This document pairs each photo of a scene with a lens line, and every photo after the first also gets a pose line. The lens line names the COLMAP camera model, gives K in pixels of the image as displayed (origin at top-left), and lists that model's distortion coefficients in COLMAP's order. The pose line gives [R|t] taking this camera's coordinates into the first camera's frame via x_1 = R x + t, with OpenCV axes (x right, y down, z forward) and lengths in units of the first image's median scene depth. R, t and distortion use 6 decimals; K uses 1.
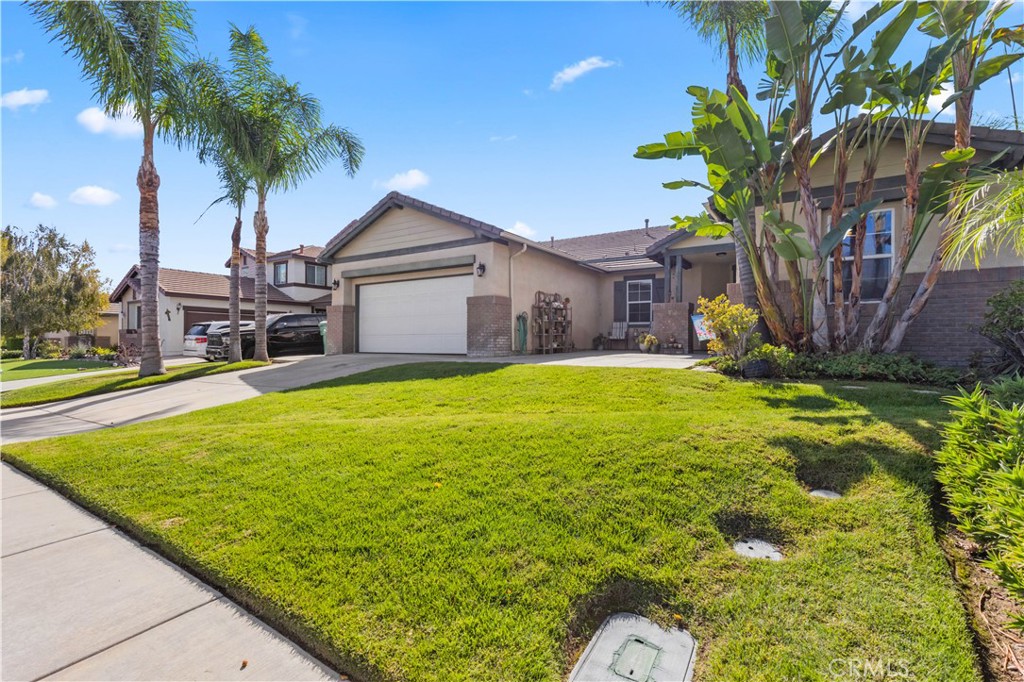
lens RADIAL K [[458.8, 0, 512.0], [0, 458.8, 341.0], [0, 0, 1]] dist [-0.001370, -0.000533]
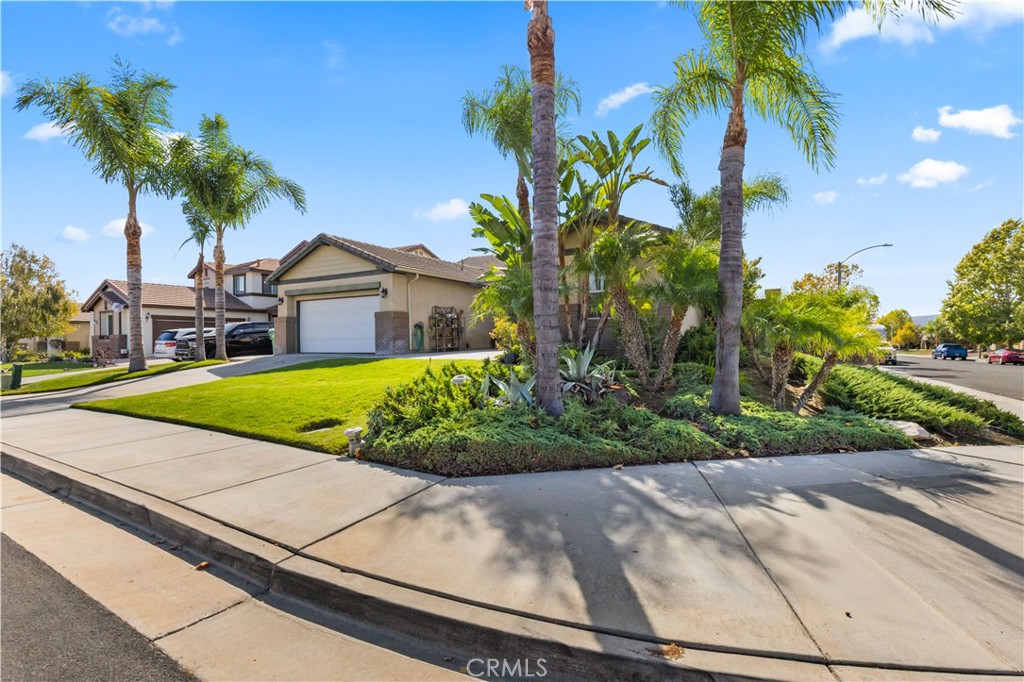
lens RADIAL K [[442.4, 0, 512.0], [0, 442.4, 341.0], [0, 0, 1]] dist [0.002662, 0.000343]
pose [[0.997051, -0.010991, 0.075945, 0.170167], [0.010729, 0.999935, 0.003859, -0.006719], [-0.075983, -0.003032, 0.997105, -0.296639]]
